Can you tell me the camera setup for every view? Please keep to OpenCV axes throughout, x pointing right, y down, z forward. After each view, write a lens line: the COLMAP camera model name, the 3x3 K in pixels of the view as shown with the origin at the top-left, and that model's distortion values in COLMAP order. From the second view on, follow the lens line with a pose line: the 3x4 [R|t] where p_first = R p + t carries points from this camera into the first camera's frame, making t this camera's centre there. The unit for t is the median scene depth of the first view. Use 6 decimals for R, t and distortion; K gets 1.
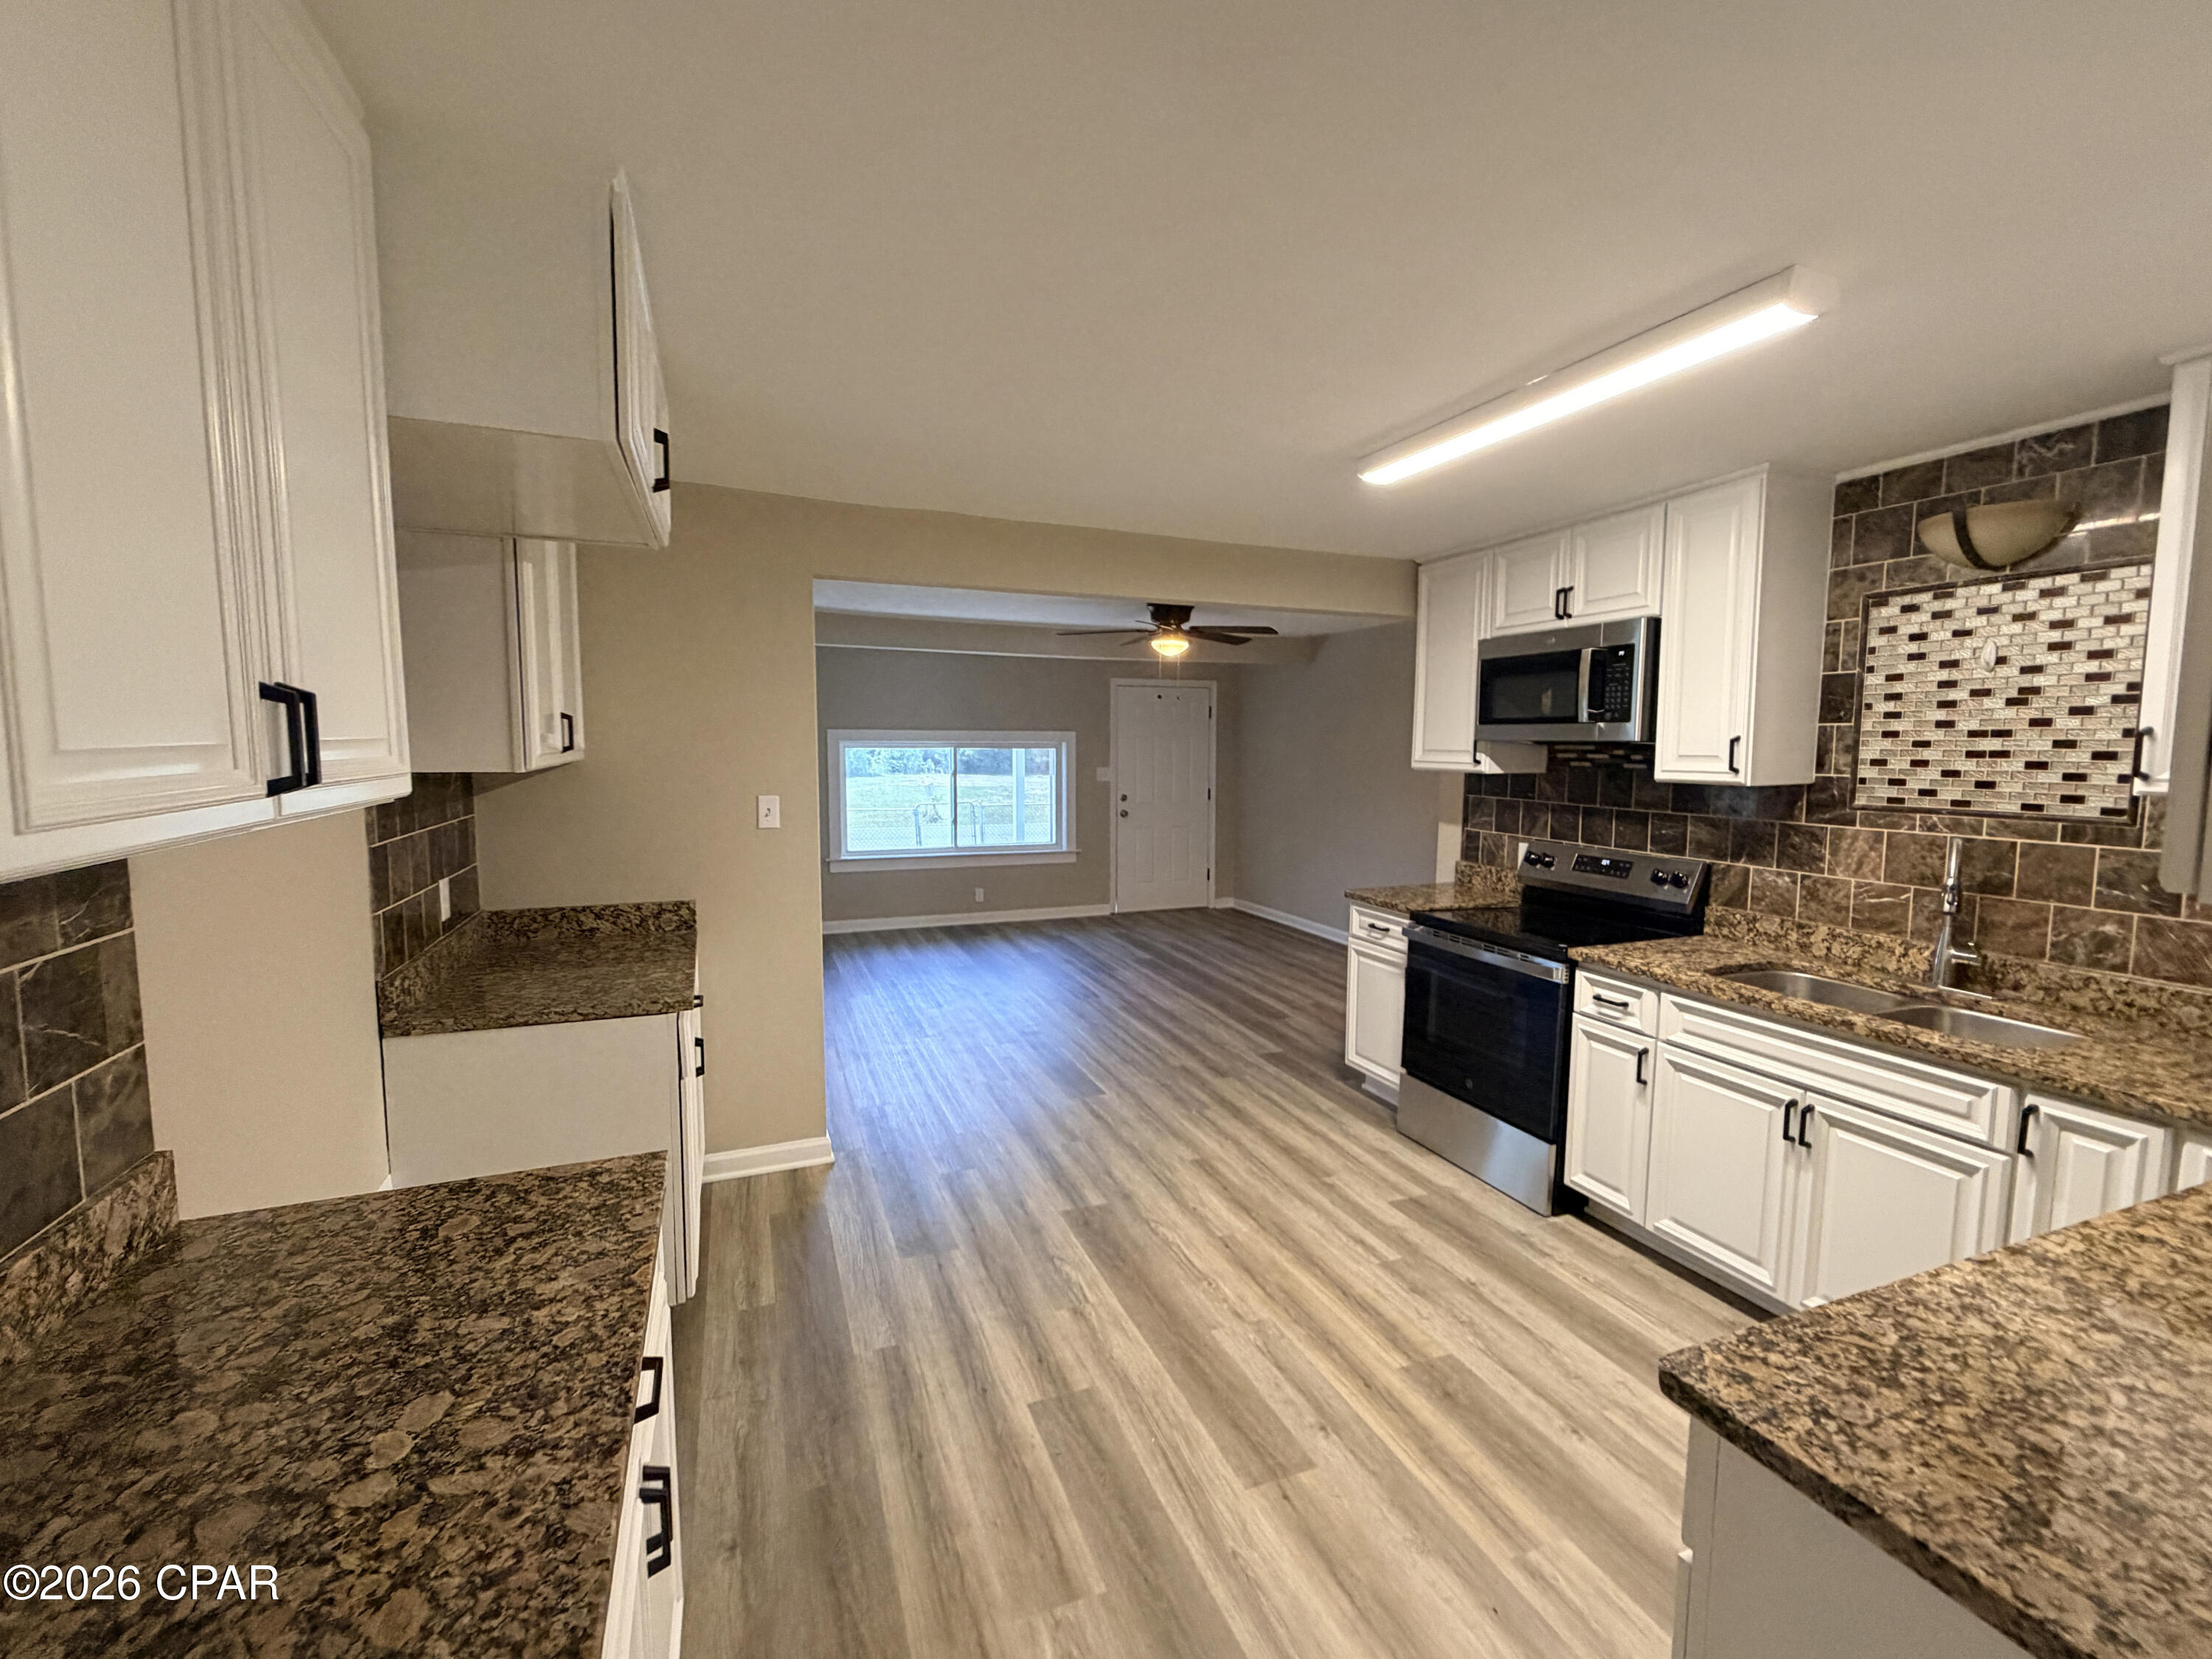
lens RADIAL K [[939.6, 0, 1098.5], [0, 939.6, 823.8], [0, 0, 1]] dist [0.000550, -0.000379]
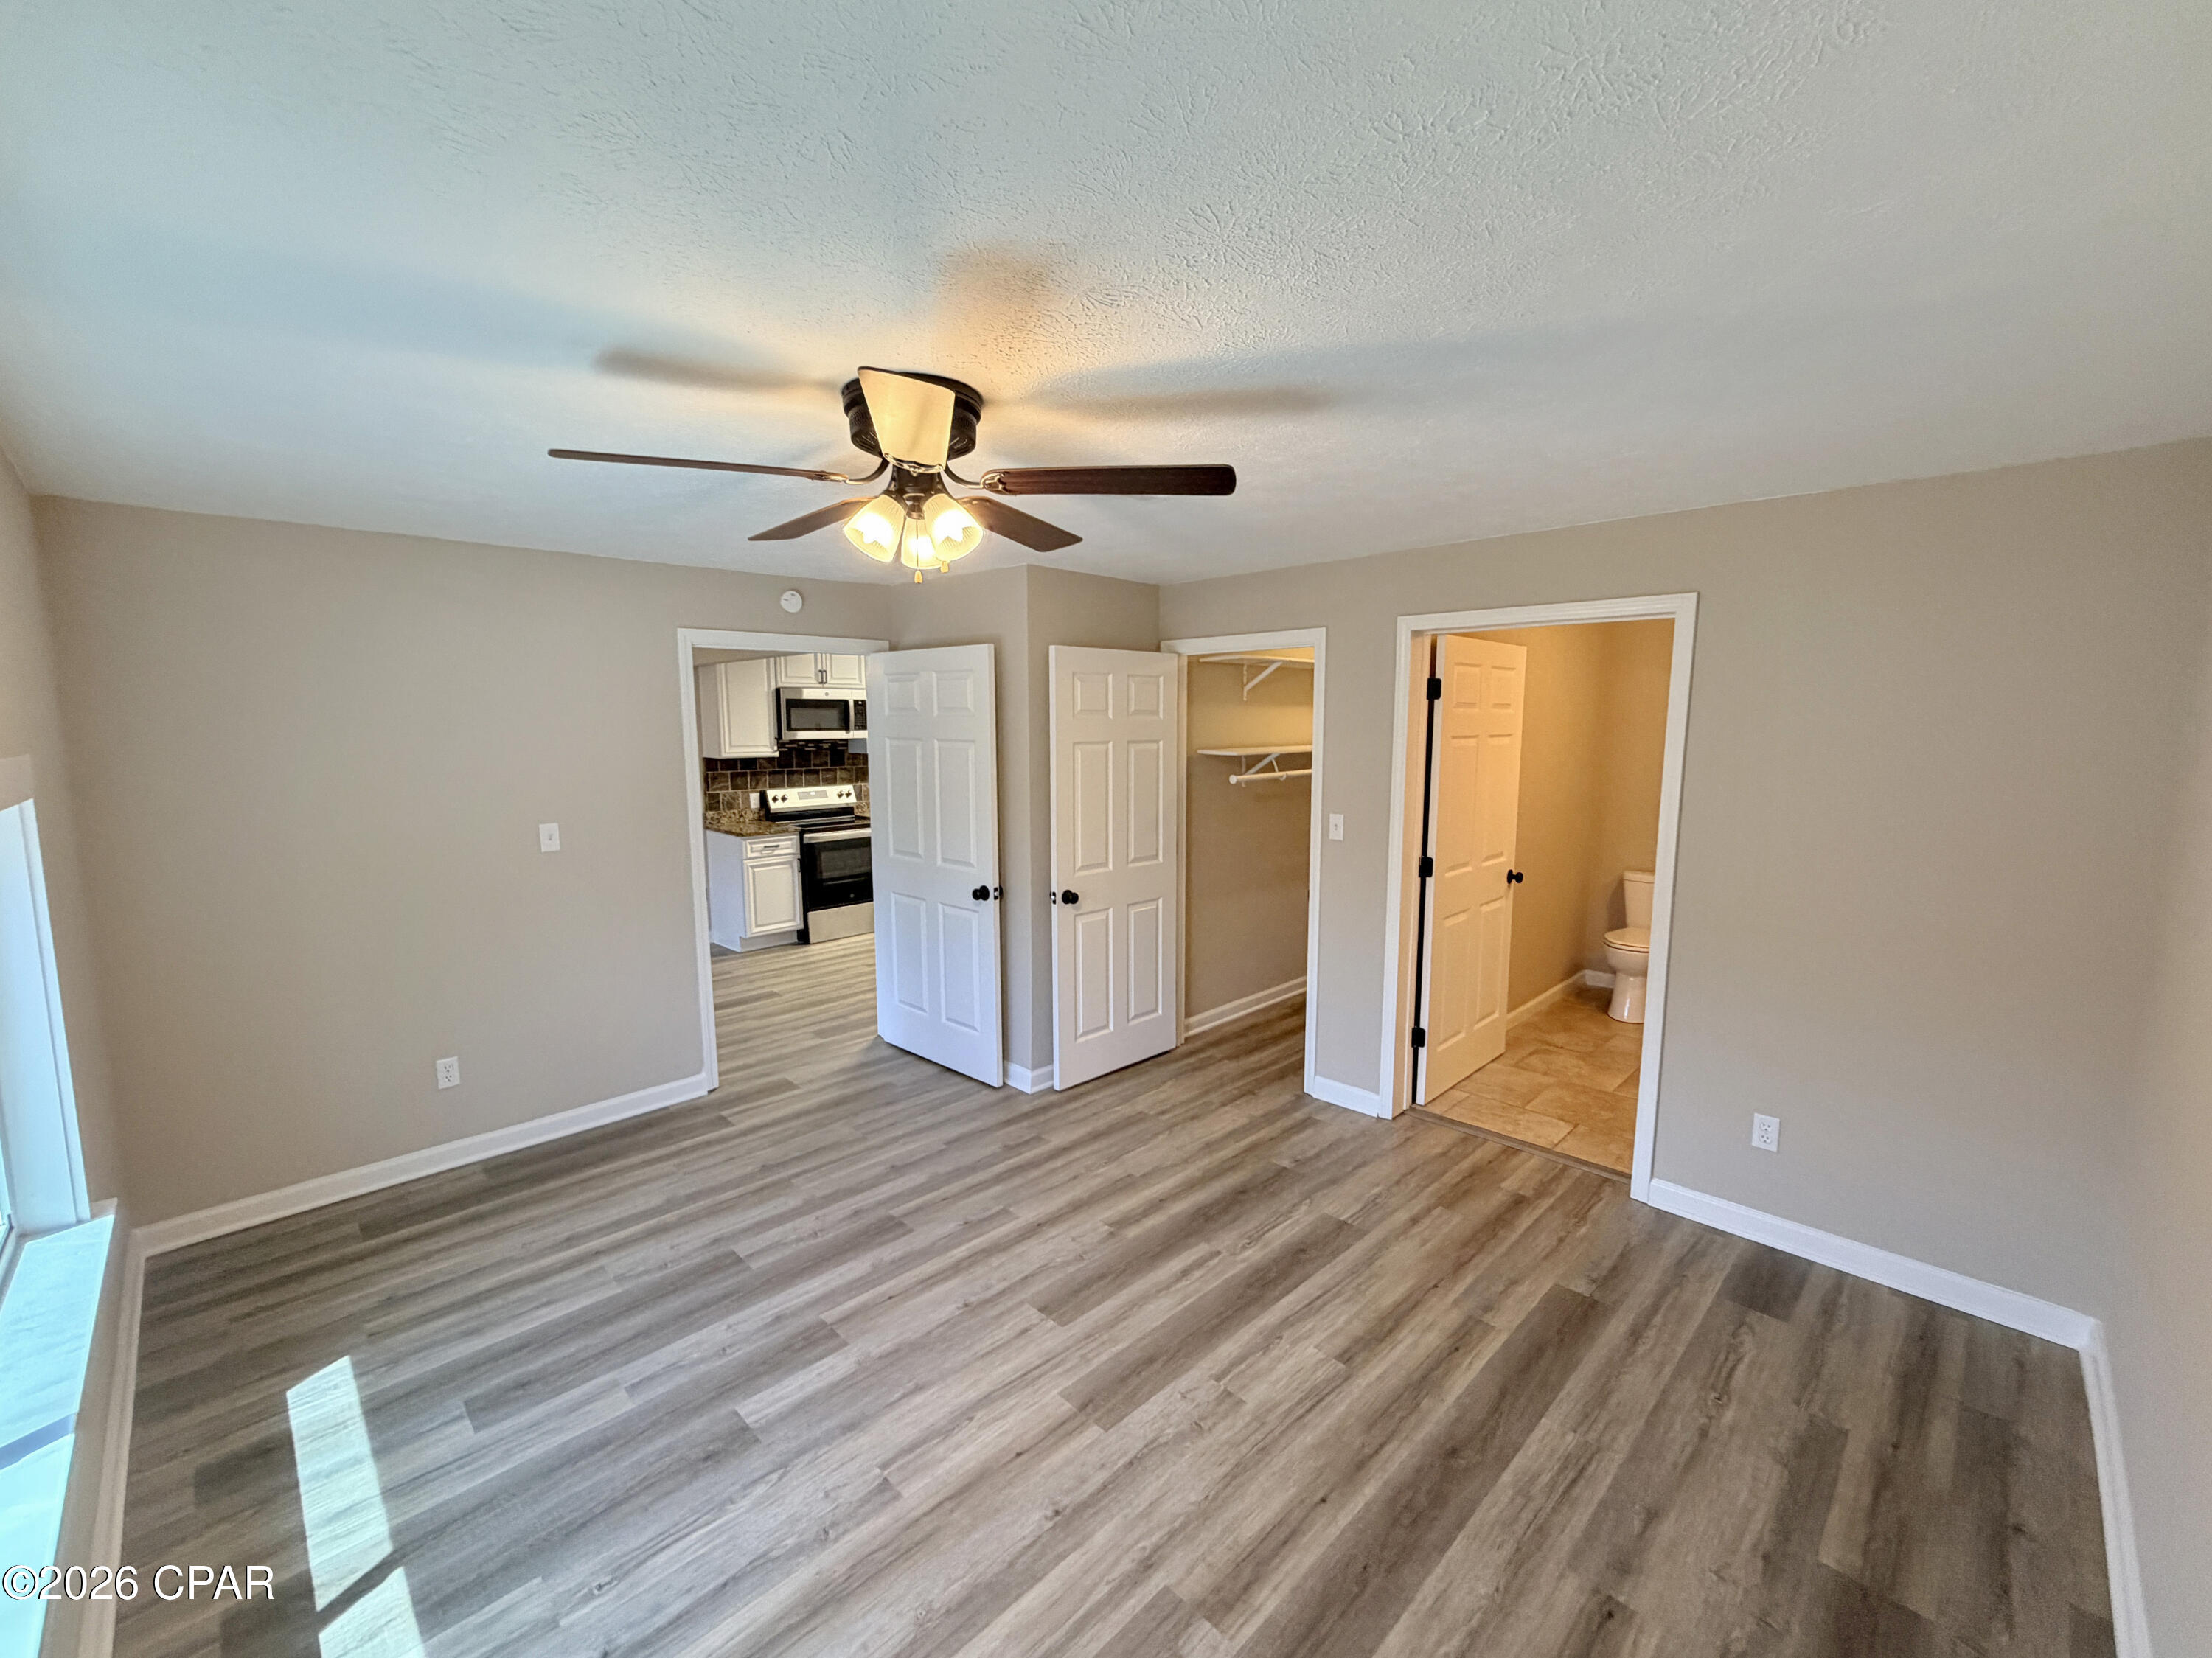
lens RADIAL K [[914.3, 0, 1097.3], [0, 914.3, 835.2], [0, 0, 1]] dist [-0.001262, -0.000029]
pose [[-0.395514, -0.120255, 0.910553, -1.792727], [0.084427, 0.982434, 0.166420, -0.172475], [-0.914571, 0.142697, -0.378414, 1.290655]]
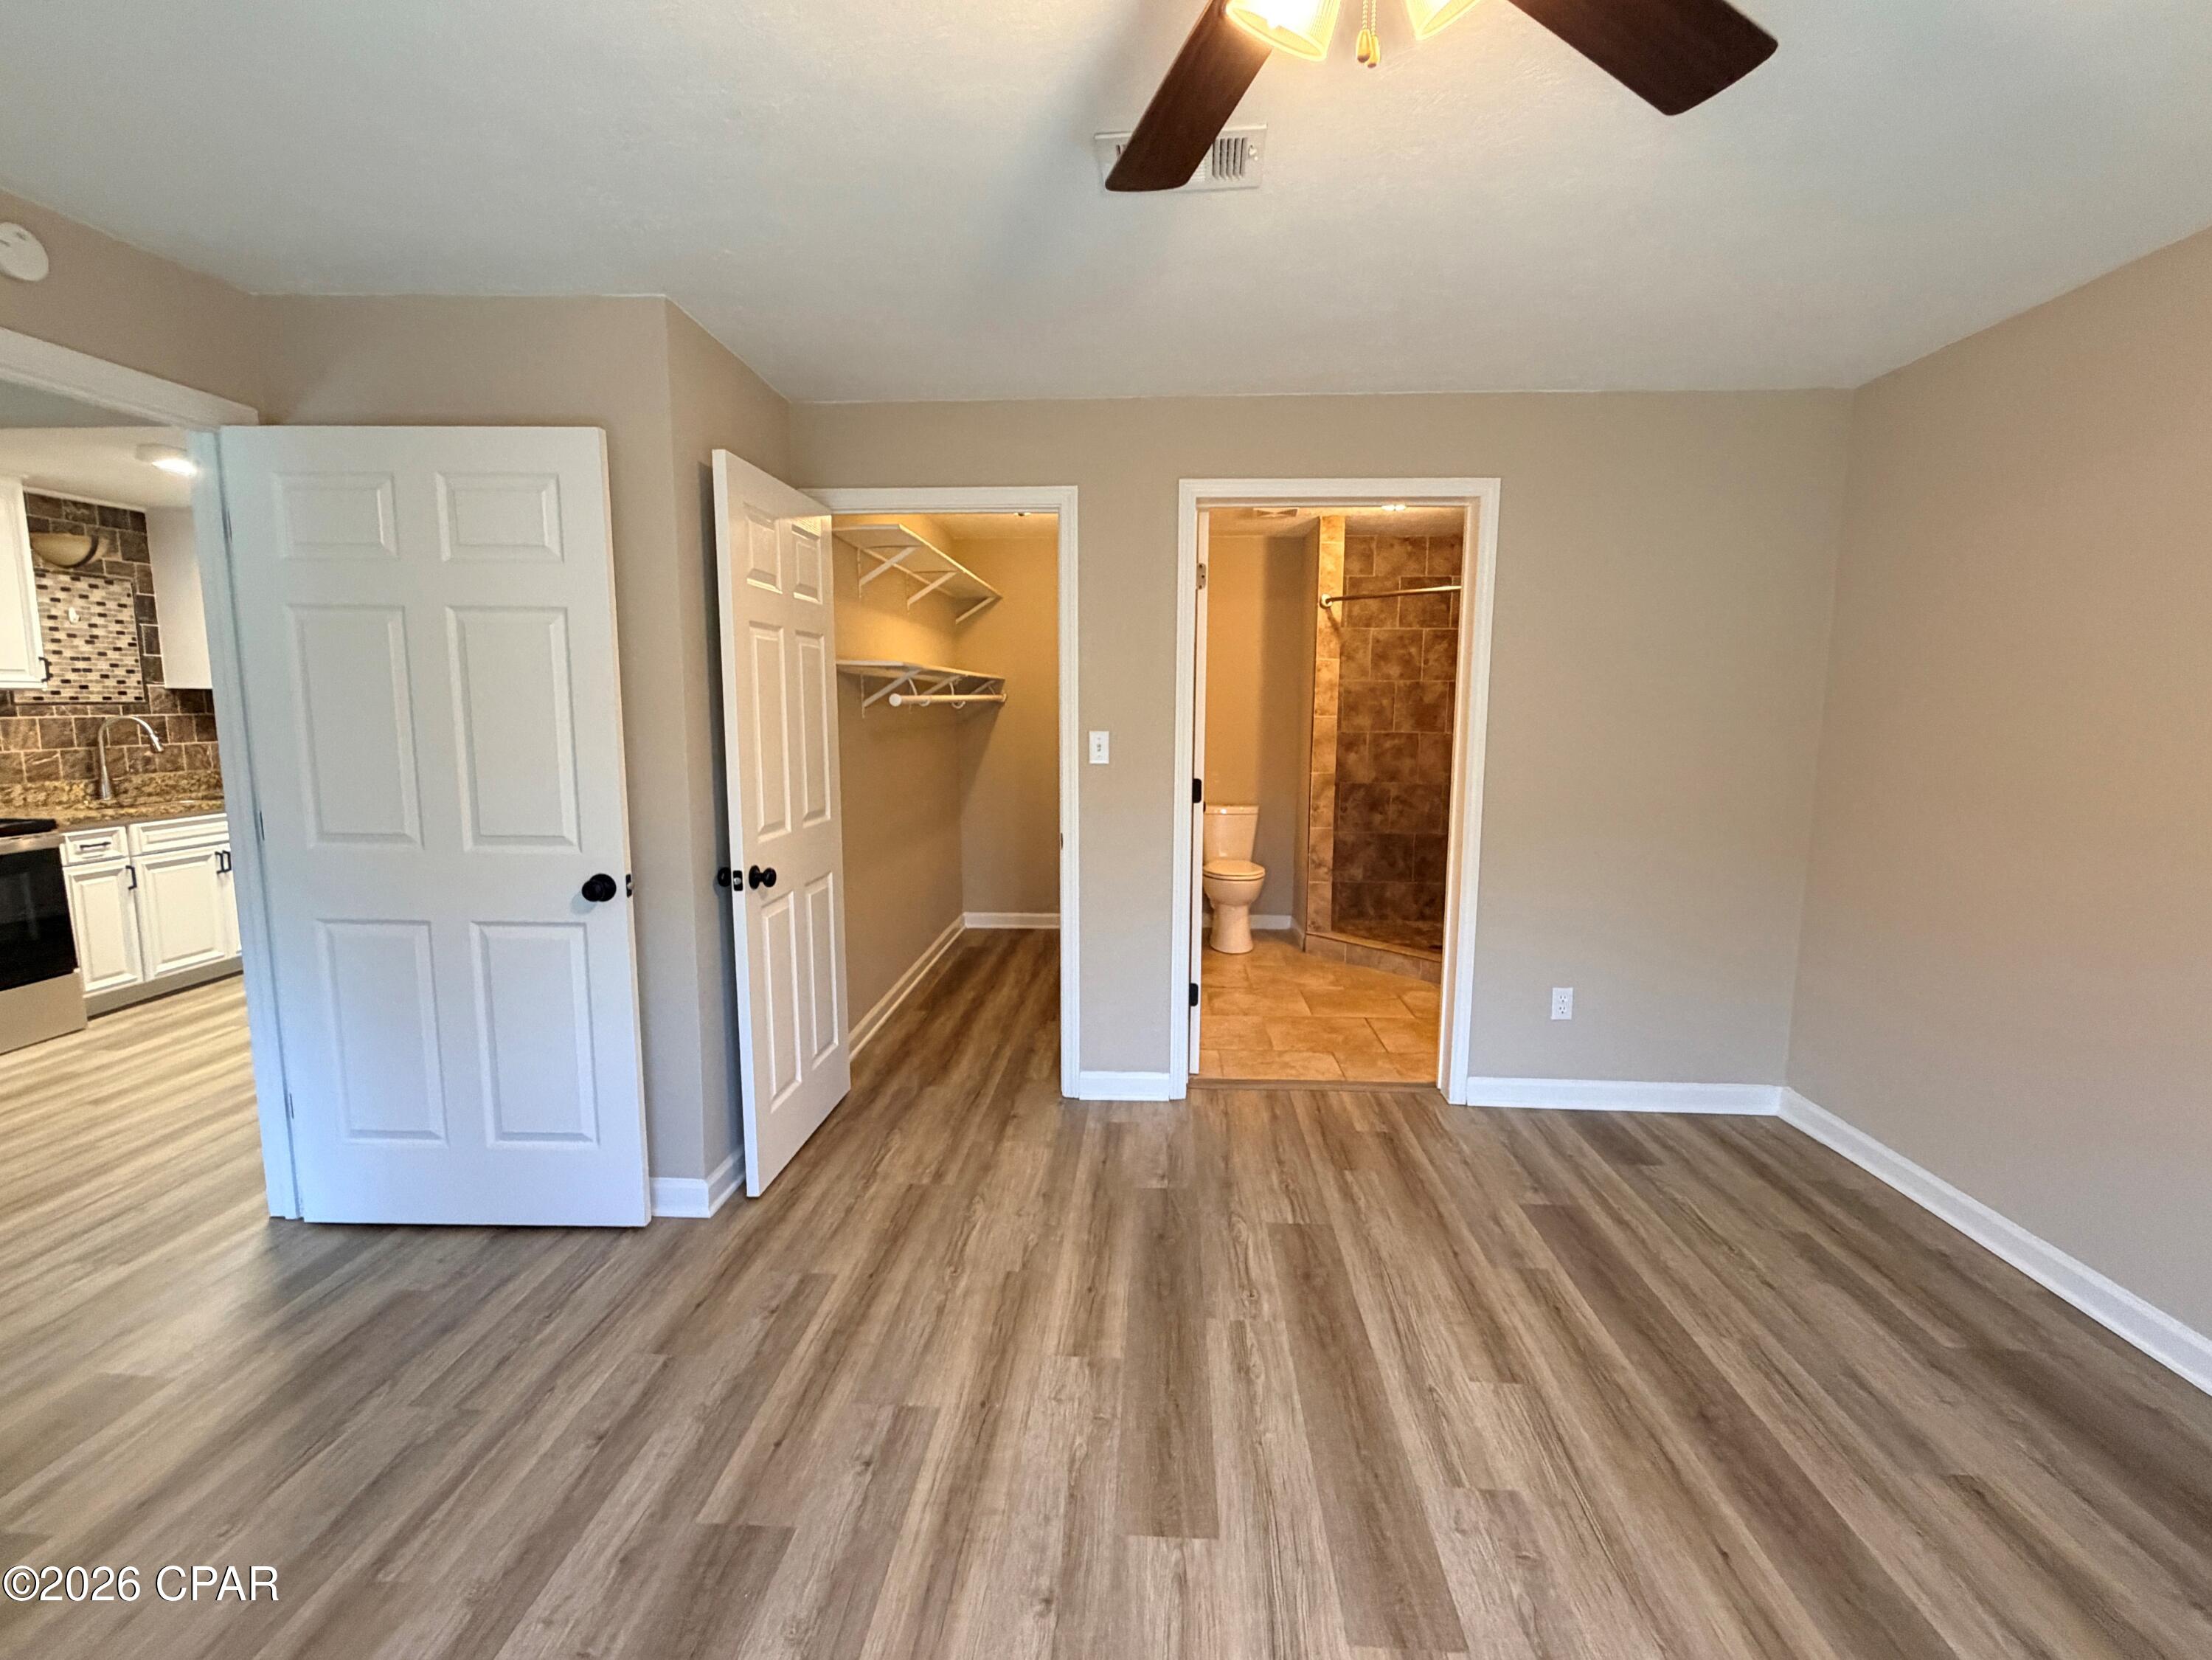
lens RADIAL K [[1015.8, 0, 1106.0], [0, 1015.8, 830.0], [0, 0, 1]] dist [0.000337, 0.000290]
pose [[-0.910131, -0.059588, 0.410013, -1.262477], [0.029954, 0.977551, 0.208559, -0.091557], [-0.413236, 0.202097, -0.887915, 1.488170]]
